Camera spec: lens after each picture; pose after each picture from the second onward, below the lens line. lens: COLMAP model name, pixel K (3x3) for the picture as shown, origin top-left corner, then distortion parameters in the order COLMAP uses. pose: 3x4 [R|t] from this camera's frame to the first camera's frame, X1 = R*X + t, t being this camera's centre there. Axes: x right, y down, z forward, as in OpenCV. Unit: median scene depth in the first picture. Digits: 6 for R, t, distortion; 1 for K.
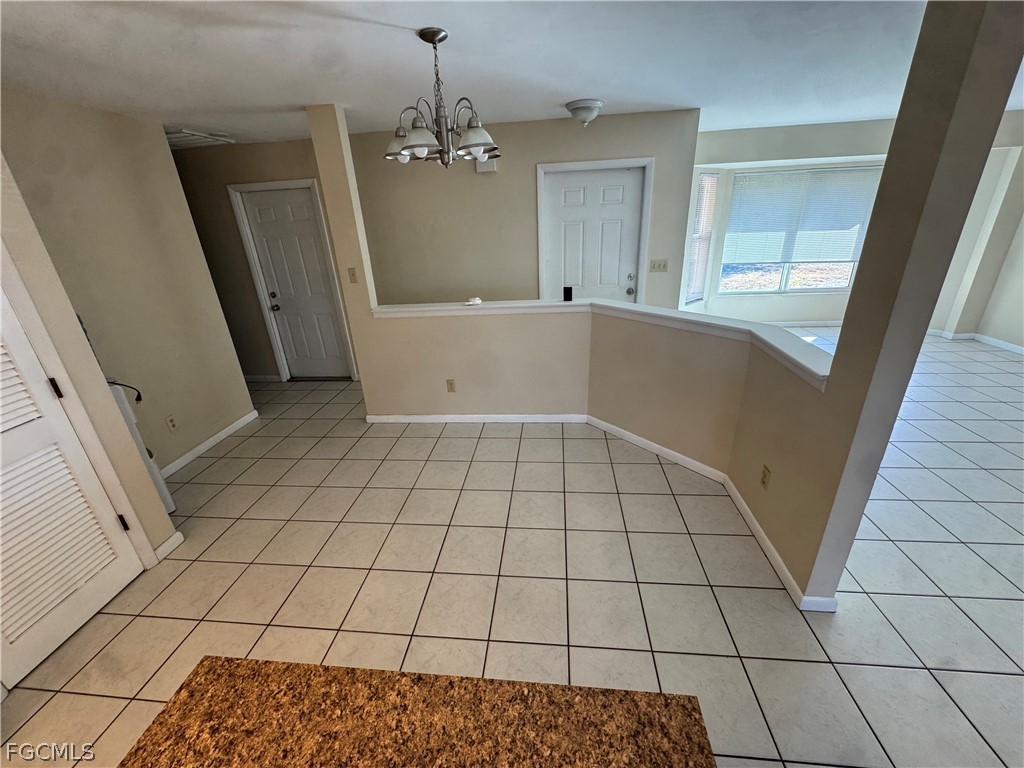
lens RADIAL K [[410.1, 0, 513.3], [0, 410.1, 383.3], [0, 0, 1]] dist [-0.001349, -0.000566]
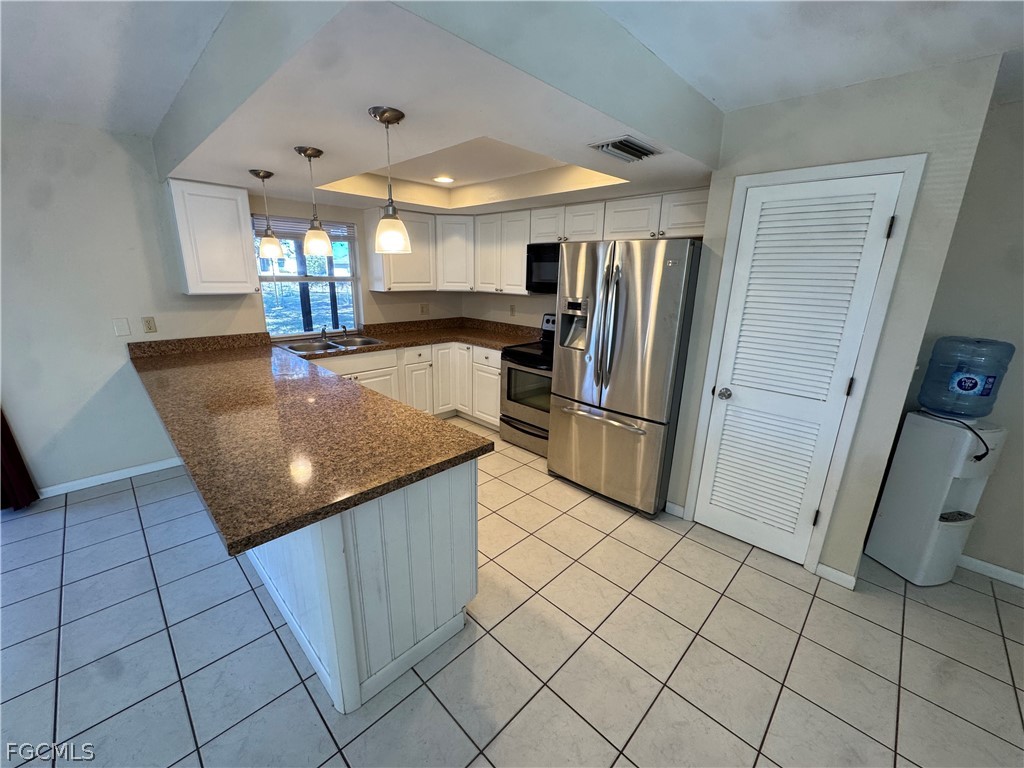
lens RADIAL K [[410.1, 0, 511.9], [0, 410.1, 385.3], [0, 0, 1]] dist [-0.001349, -0.000566]
pose [[-0.625353, 0.239830, -0.742573, 0.155372], [-0.294083, 0.809005, 0.508946, -0.151860], [0.722806, 0.536649, -0.435384, 0.426353]]
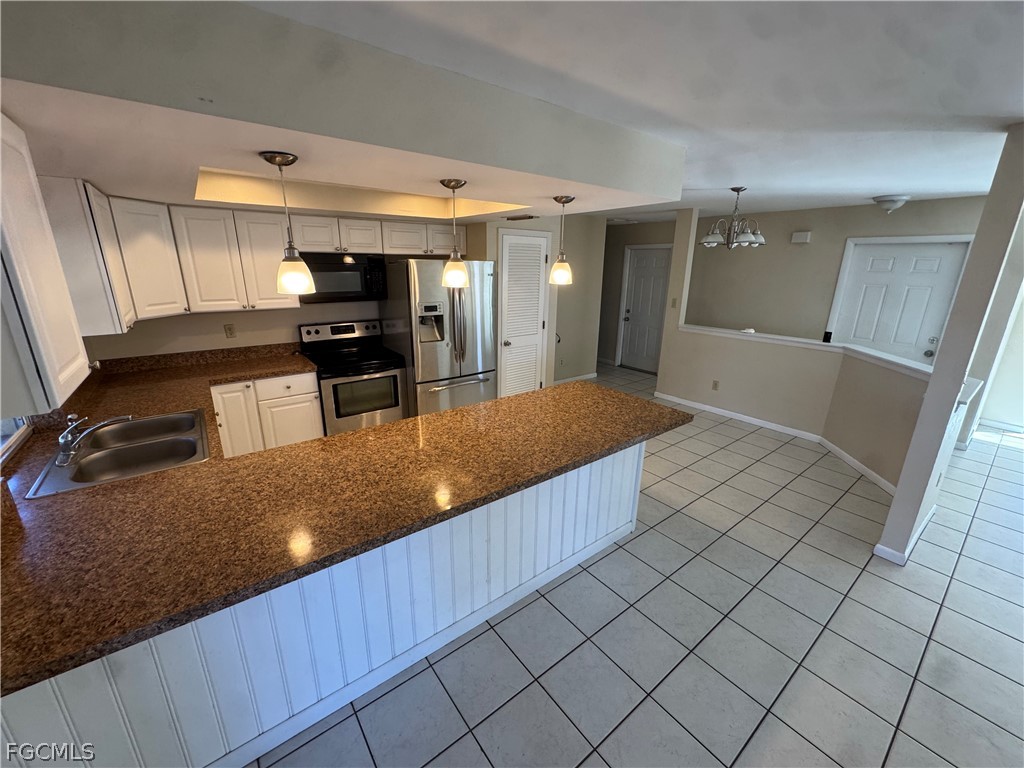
lens RADIAL K [[410.1, 0, 509.1], [0, 410.1, 380.3], [0, 0, 1]] dist [-0.001349, -0.000566]
pose [[0.679003, 0.254035, -0.688782, 0.347889], [-0.321480, 0.946371, 0.032123, 0.178072], [0.660004, 0.199618, 0.724256, -0.530960]]
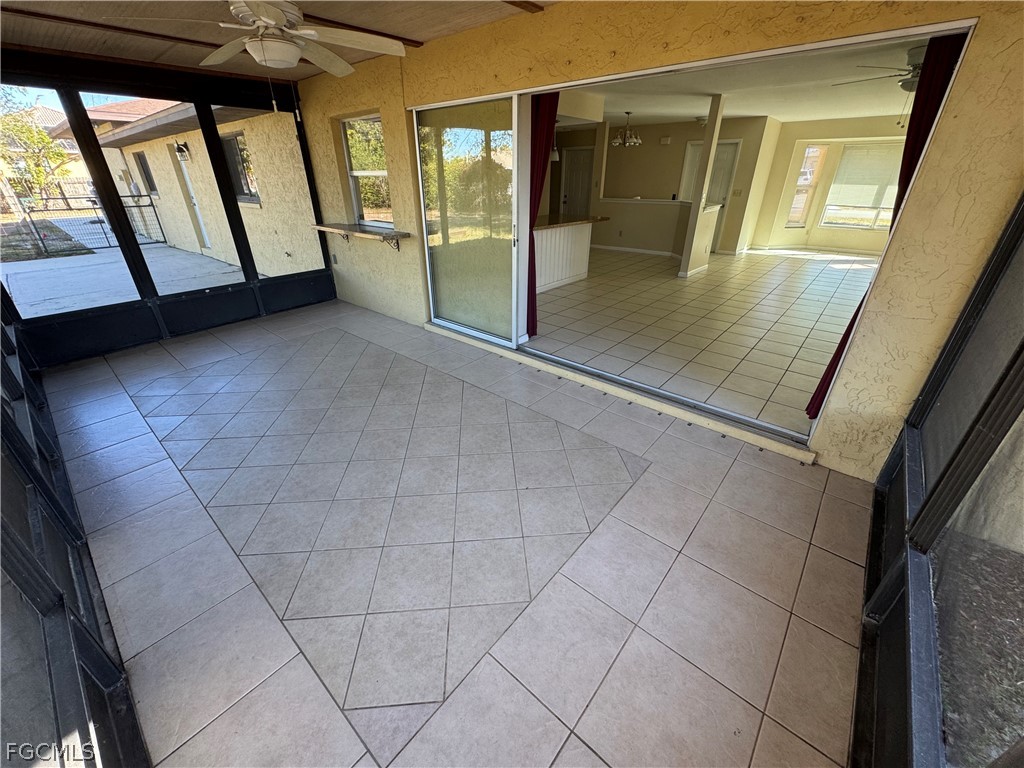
lens RADIAL K [[410.1, 0, 511.8], [0, 410.1, 382.8], [0, 0, 1]] dist [-0.001349, -0.000566]
pose [[0.816048, 0.300900, -0.493482, 0.826696], [-0.256775, 0.953655, 0.156873, 0.660200], [0.517815, -0.001302, 0.855492, -1.505456]]
